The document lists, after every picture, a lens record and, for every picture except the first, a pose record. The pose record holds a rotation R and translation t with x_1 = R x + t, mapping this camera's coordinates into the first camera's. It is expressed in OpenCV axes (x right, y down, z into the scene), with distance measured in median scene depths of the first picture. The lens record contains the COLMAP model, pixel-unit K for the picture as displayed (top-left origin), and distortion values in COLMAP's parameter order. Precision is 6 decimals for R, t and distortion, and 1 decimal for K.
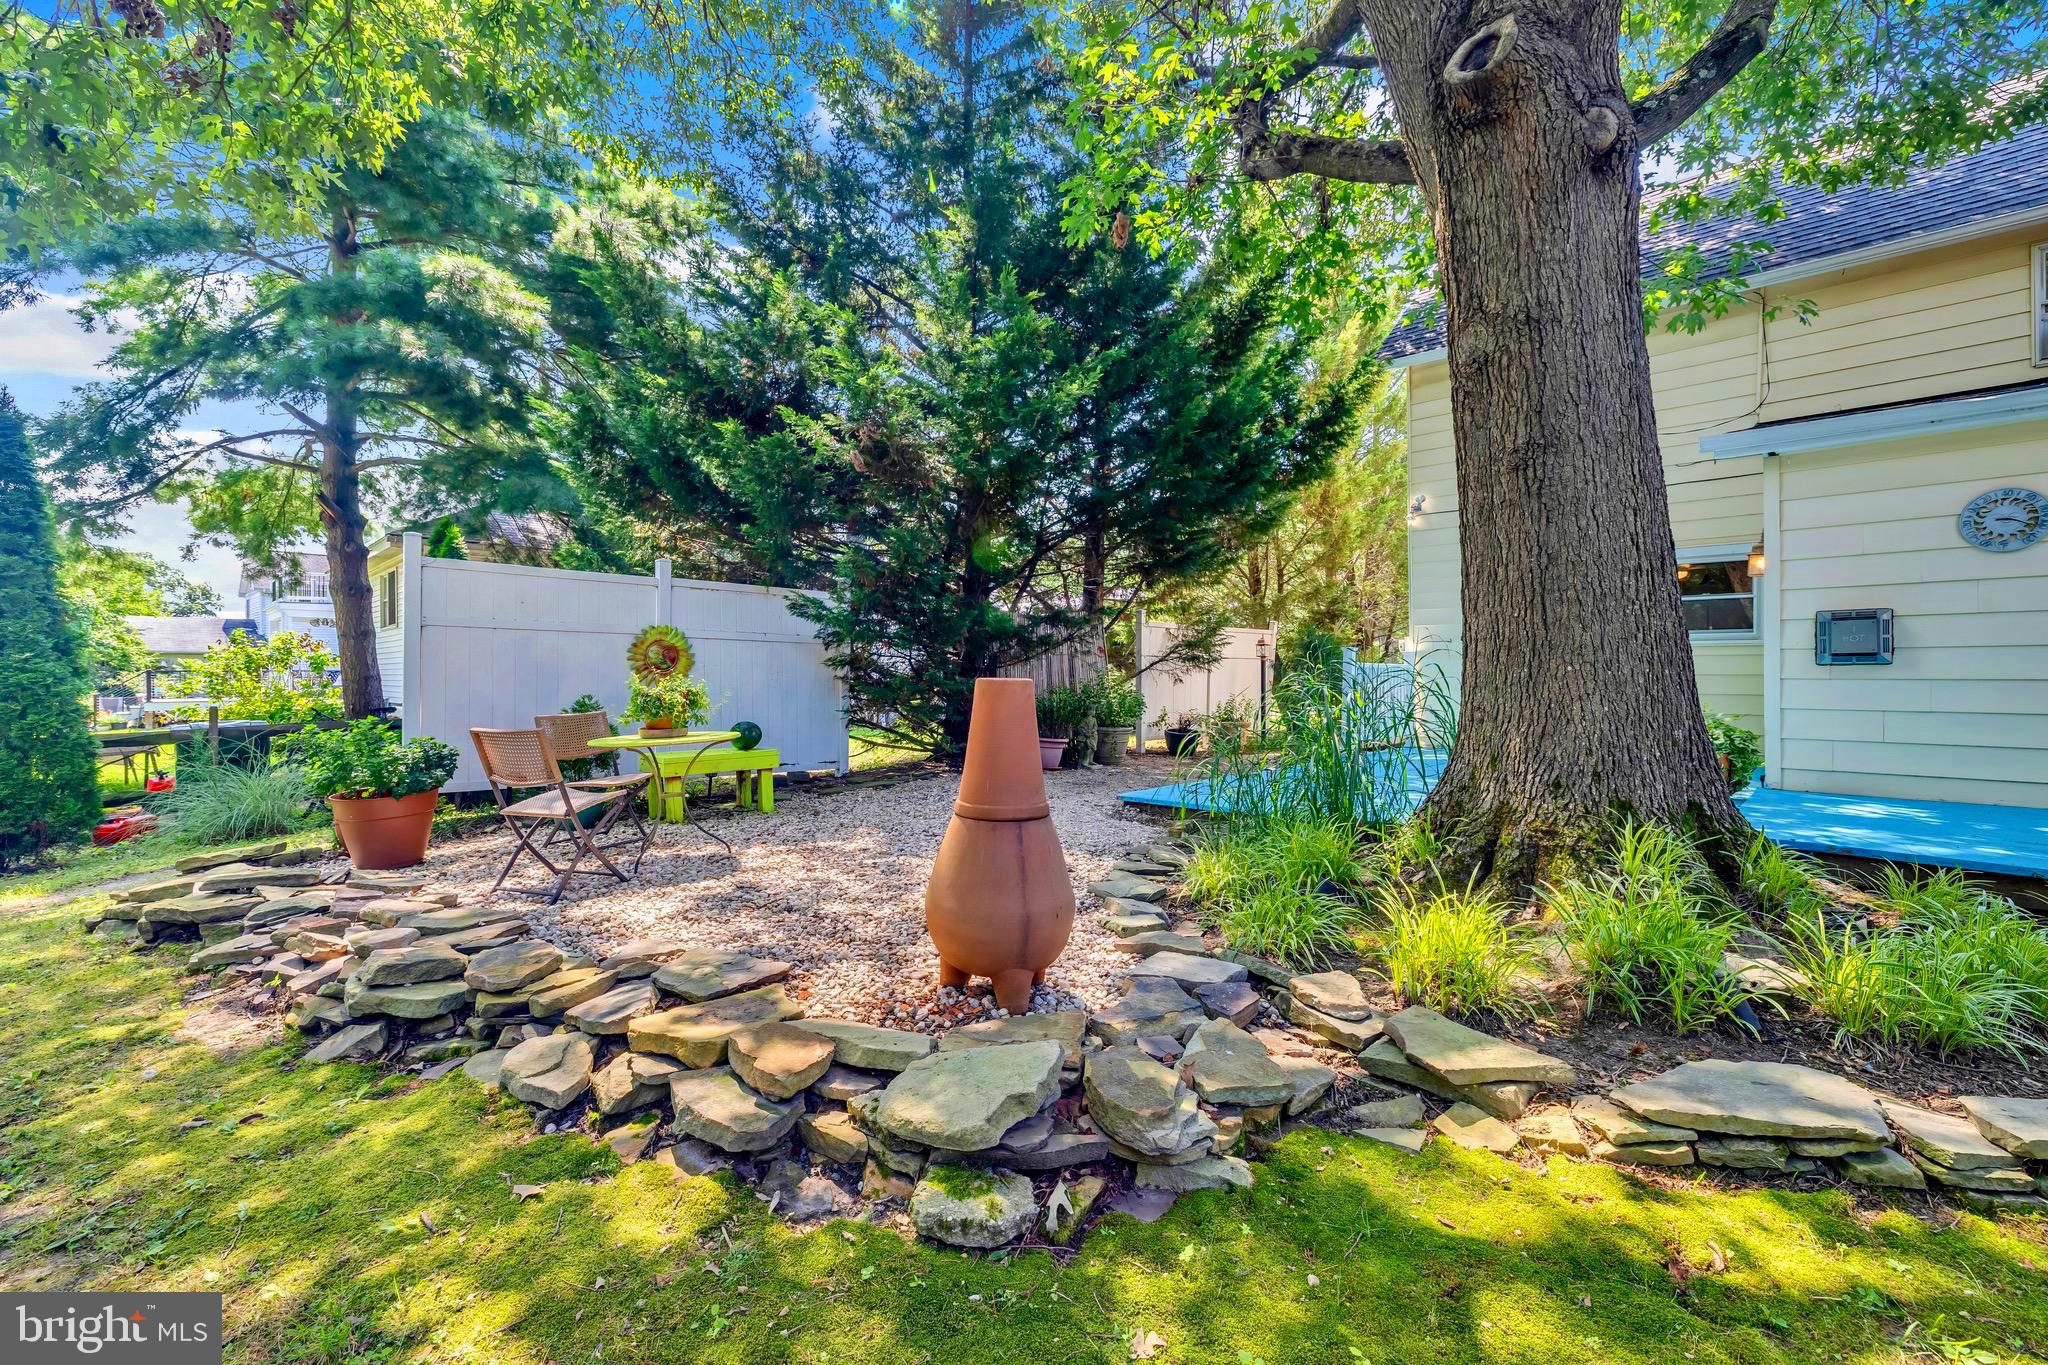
lens RADIAL K [[857.5, 0, 1029.5], [0, 857.5, 677.7], [0, 0, 1]] dist [0.002759, -0.000012]
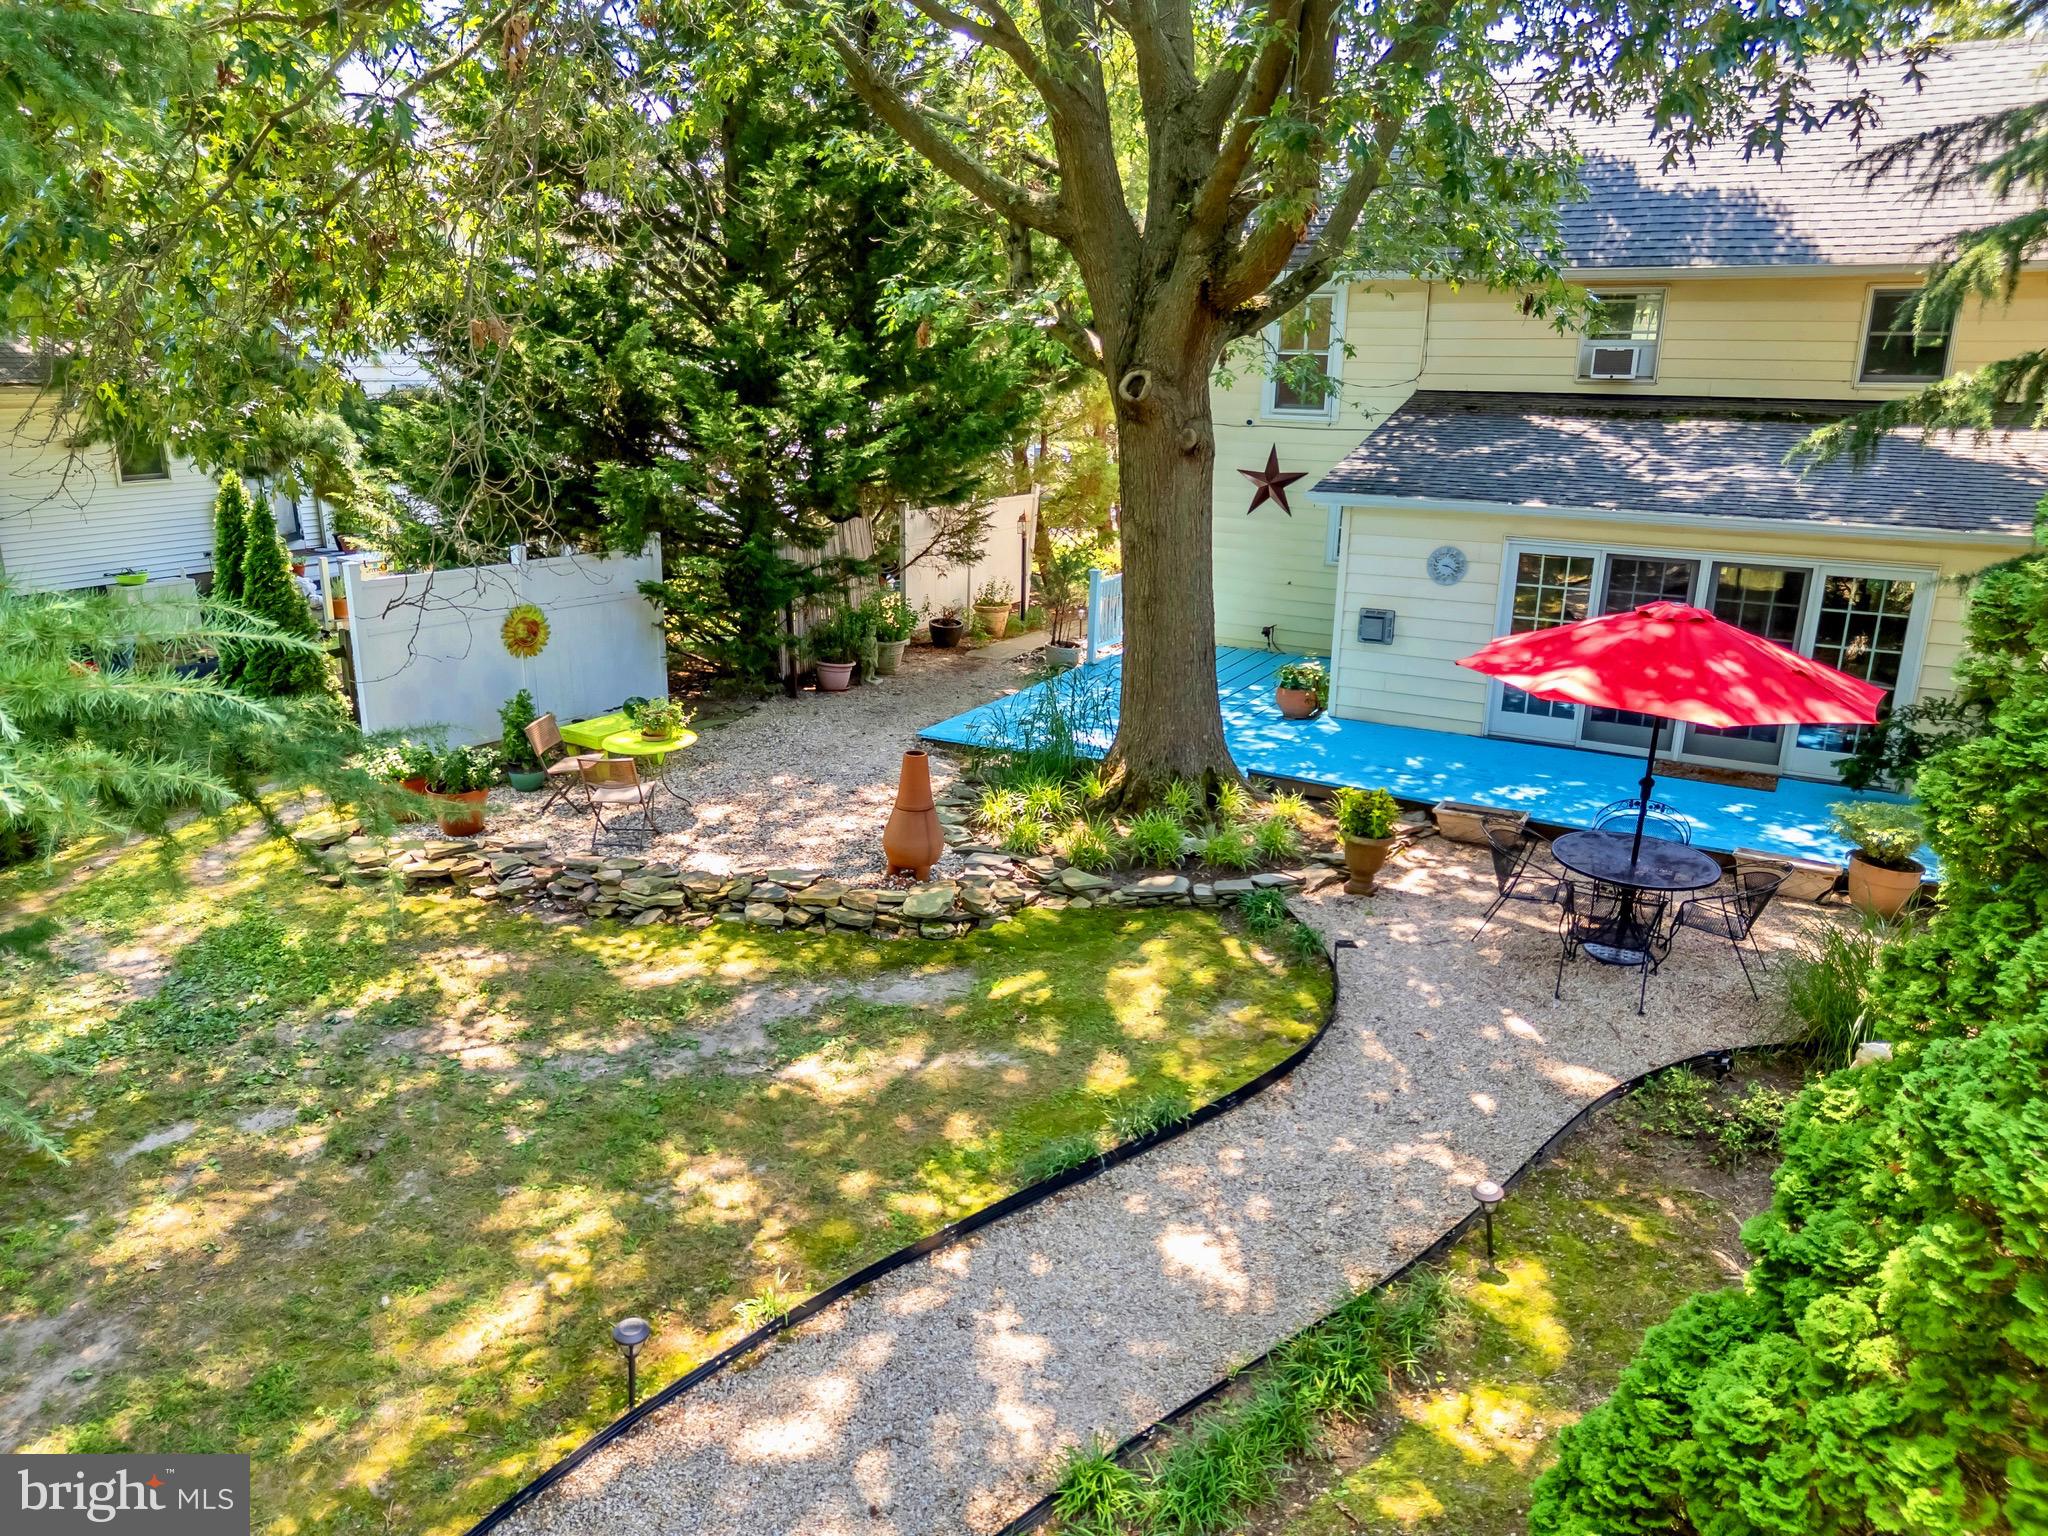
lens RADIAL K [[1419.8, 0, 1023.5], [0, 1419.8, 771.3], [0, 0, 1]] dist [0.003006, 0.001937]
pose [[0.965691, -0.059413, 0.252807, -0.275073], [-0.014972, 0.959122, 0.282598, -0.397662], [-0.259263, -0.276687, 0.925325, -1.025680]]
